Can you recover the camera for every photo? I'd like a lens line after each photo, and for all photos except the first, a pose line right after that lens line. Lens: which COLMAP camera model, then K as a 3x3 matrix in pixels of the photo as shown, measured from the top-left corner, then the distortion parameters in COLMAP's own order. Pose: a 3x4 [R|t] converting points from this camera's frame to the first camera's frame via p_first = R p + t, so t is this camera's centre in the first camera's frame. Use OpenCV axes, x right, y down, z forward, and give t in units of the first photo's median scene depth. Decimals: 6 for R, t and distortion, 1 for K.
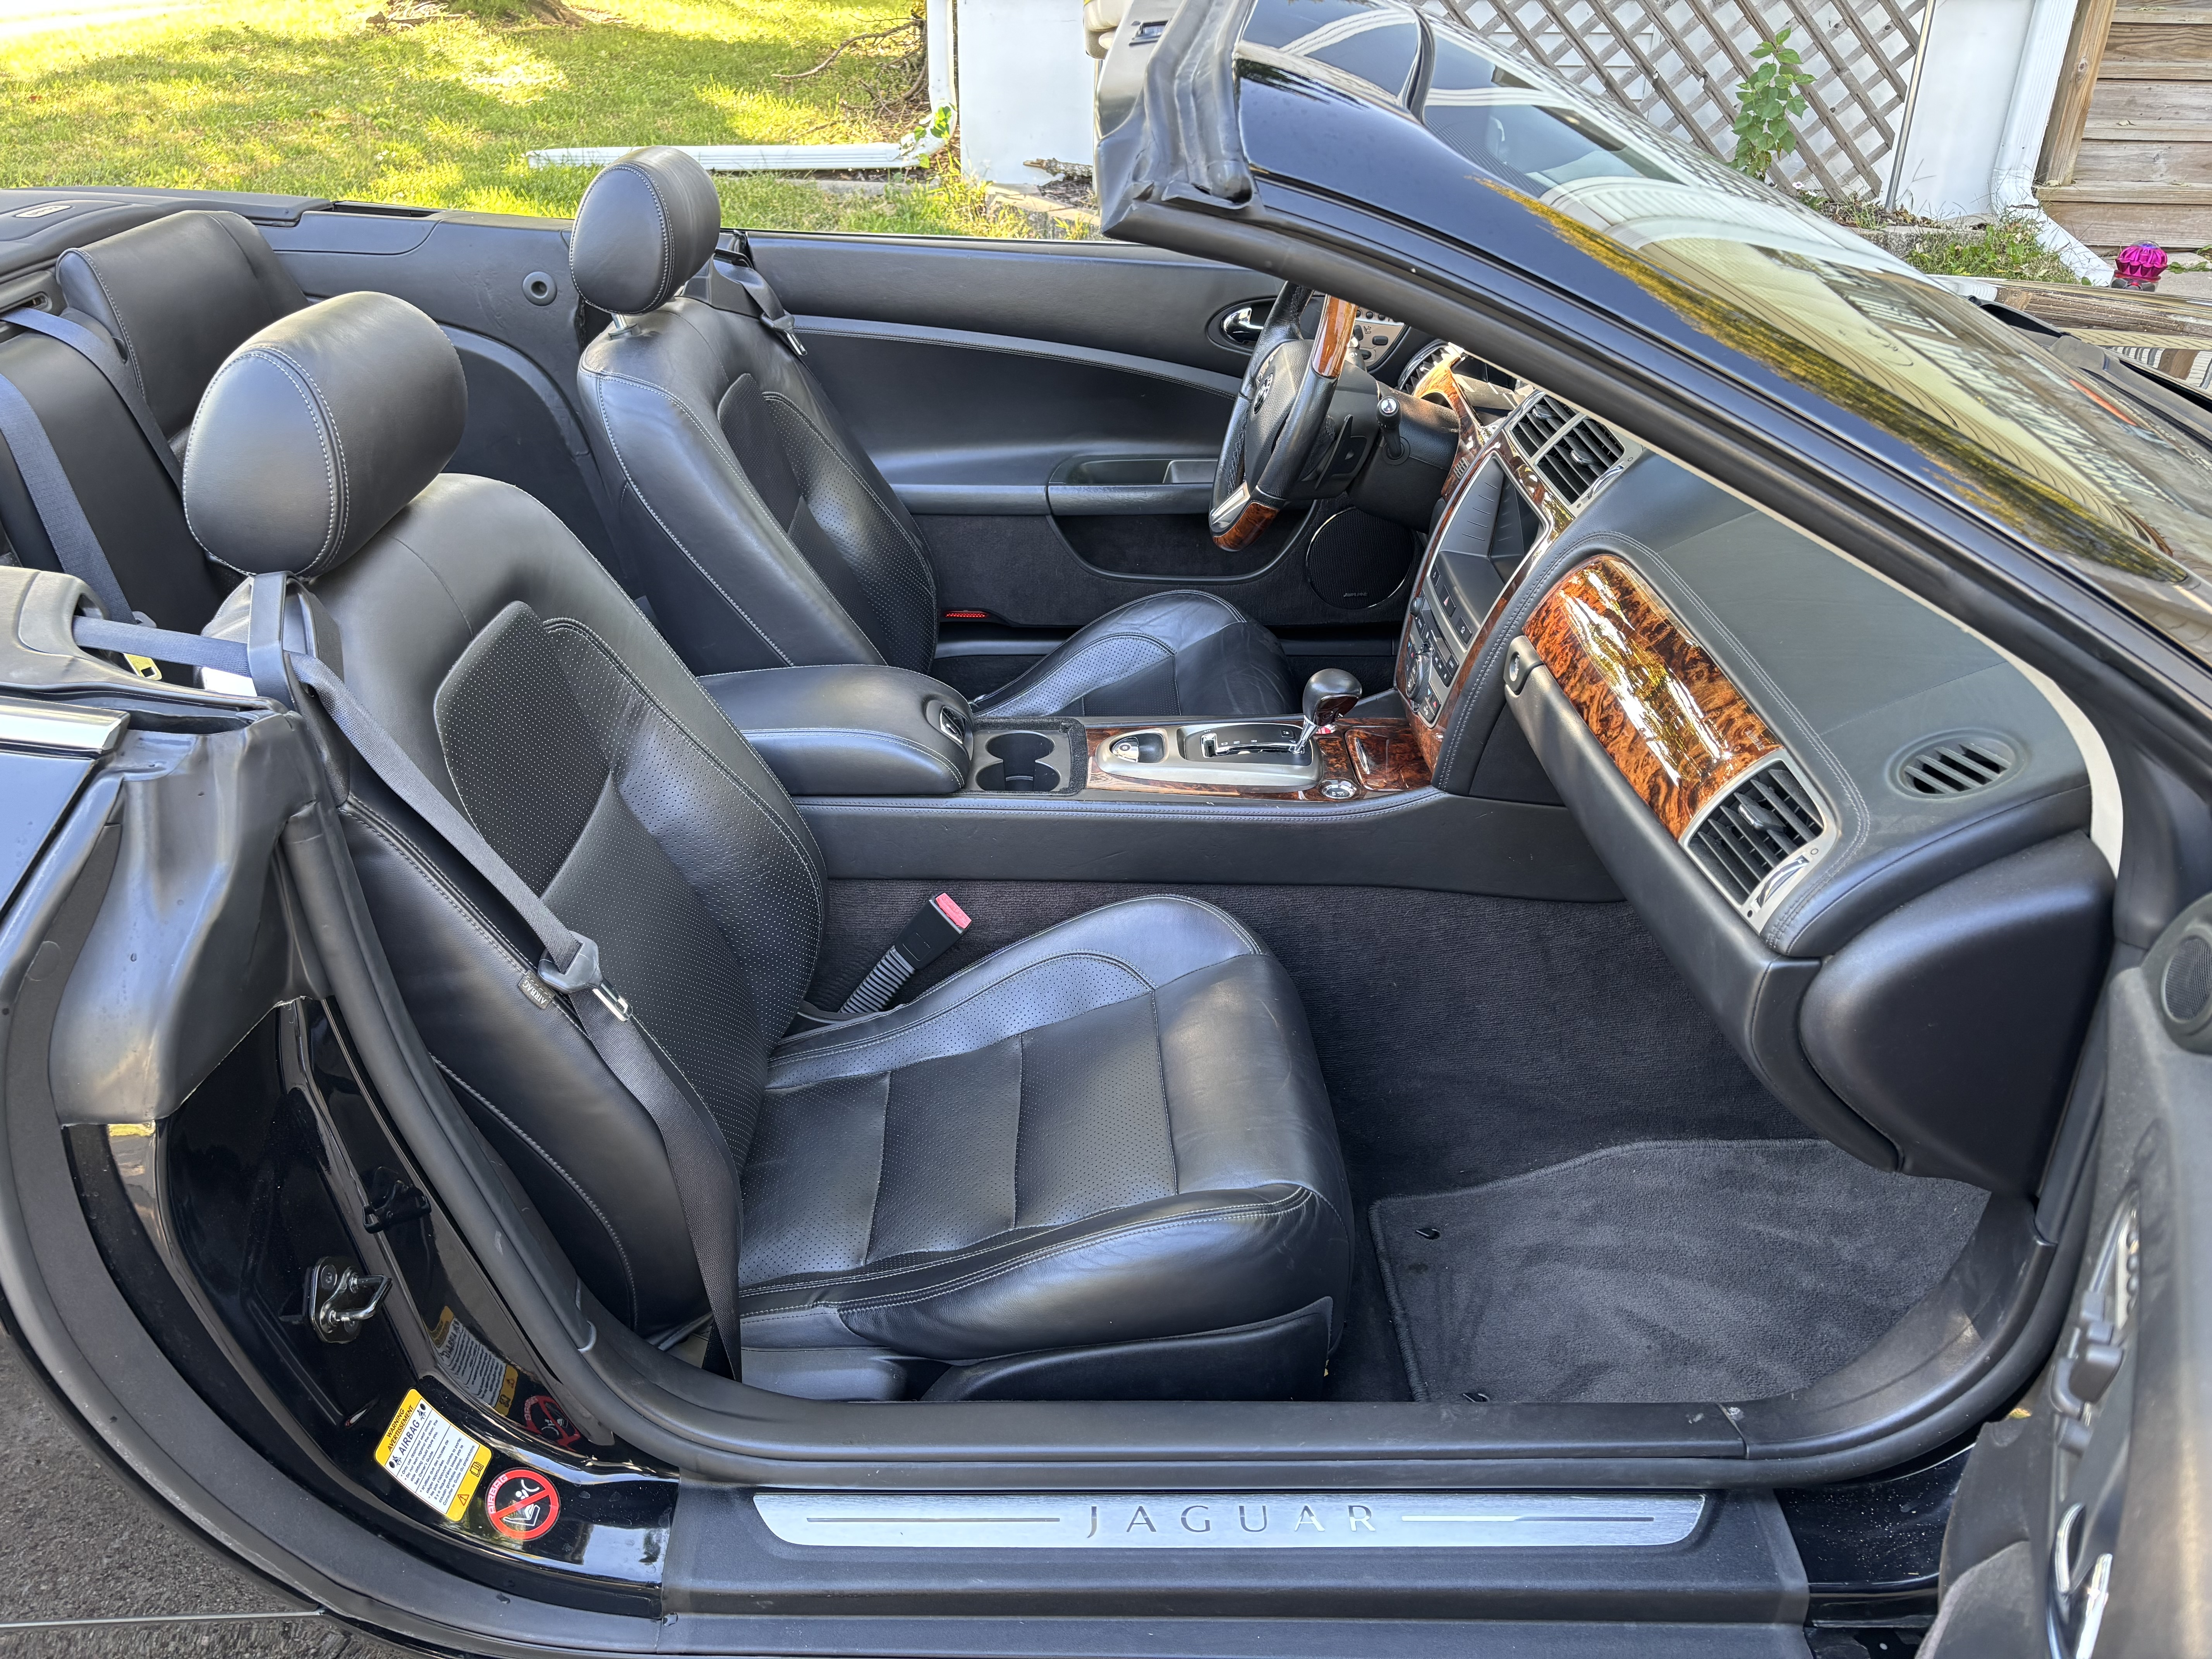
lens RADIAL K [[1714.2, 0, 1106.0], [0, 1714.2, 829.5], [0, 0, 1]] dist [0.000825, 0.001250]
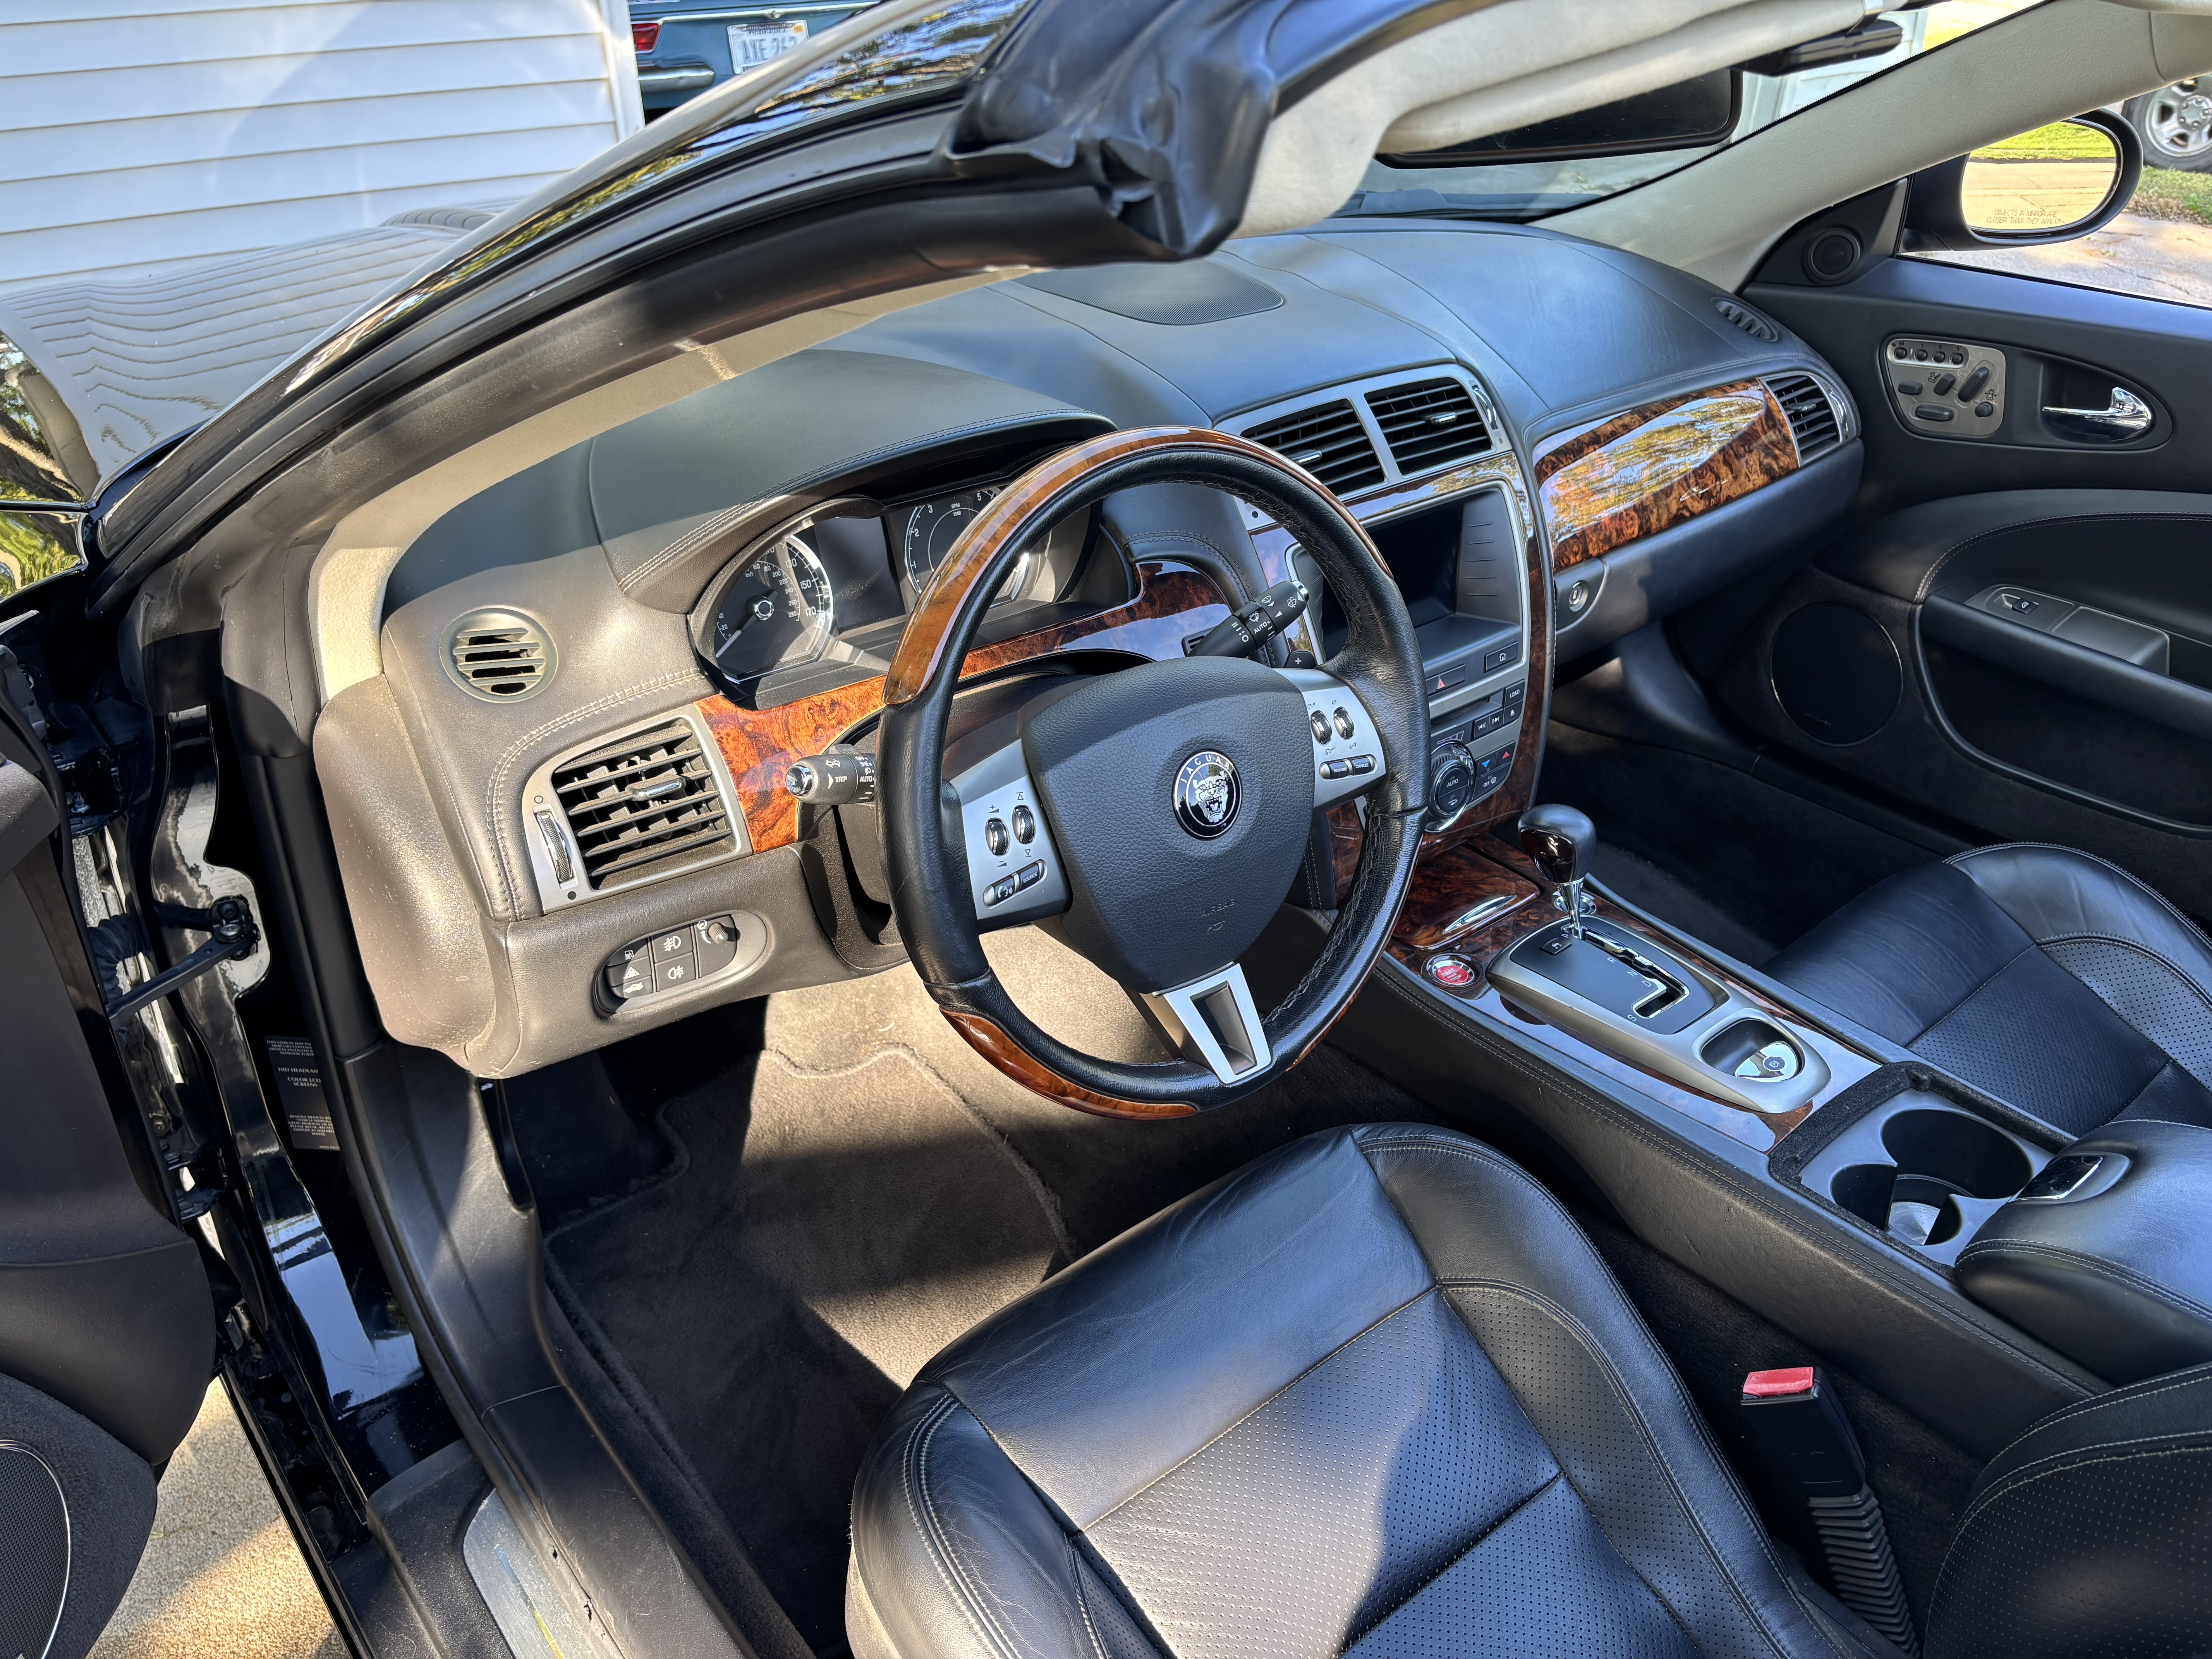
lens RADIAL K [[1714.2, 0, 1106.0], [0, 1714.2, 829.5], [0, 0, 1]] dist [0.000825, 0.001250]
pose [[-0.618697, -0.413963, 0.667719, -0.245604], [0.367916, 0.598286, 0.711822, -0.703119], [-0.694155, 0.686067, -0.217854, 1.338344]]
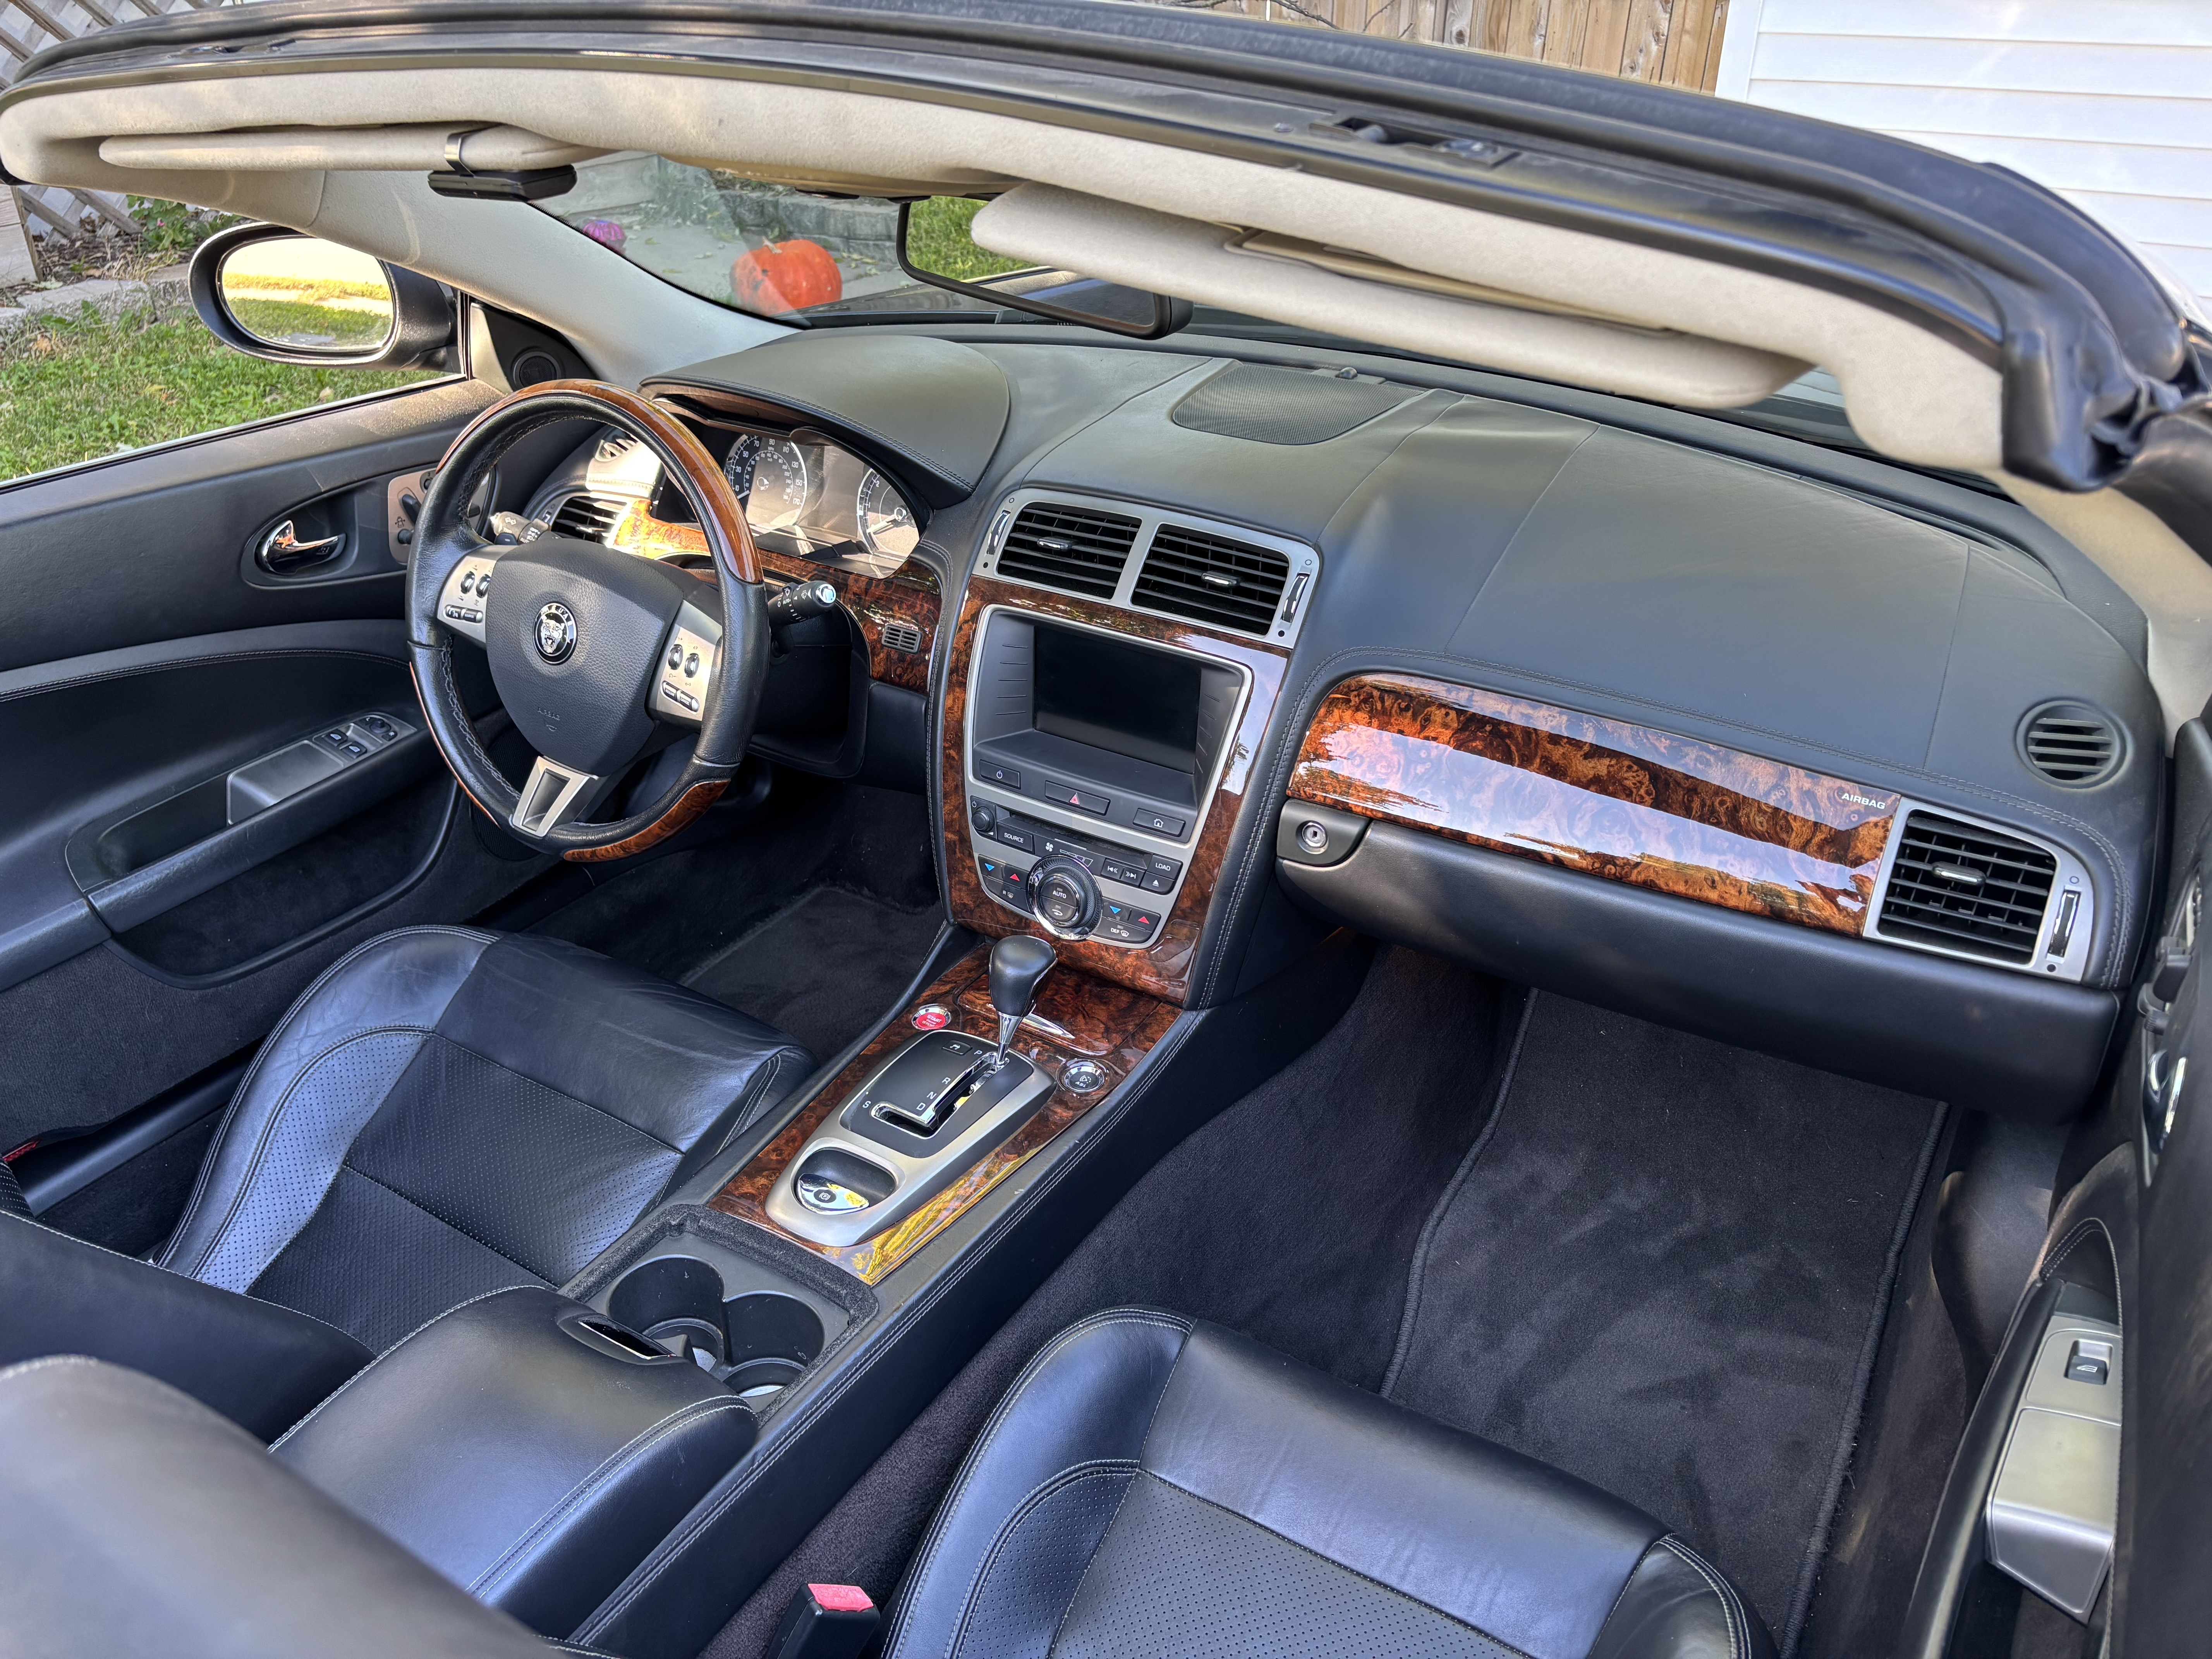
lens RADIAL K [[1603.1, 0, 1106.0], [0, 1603.1, 829.5], [0, 0, 1]] dist [0.031187, 0.002532]
pose [[0.528567, -0.428821, 0.732618, -0.346296], [0.407757, 0.885202, 0.223946, -0.285407], [-0.744548, 0.180360, 0.642743, 0.526174]]
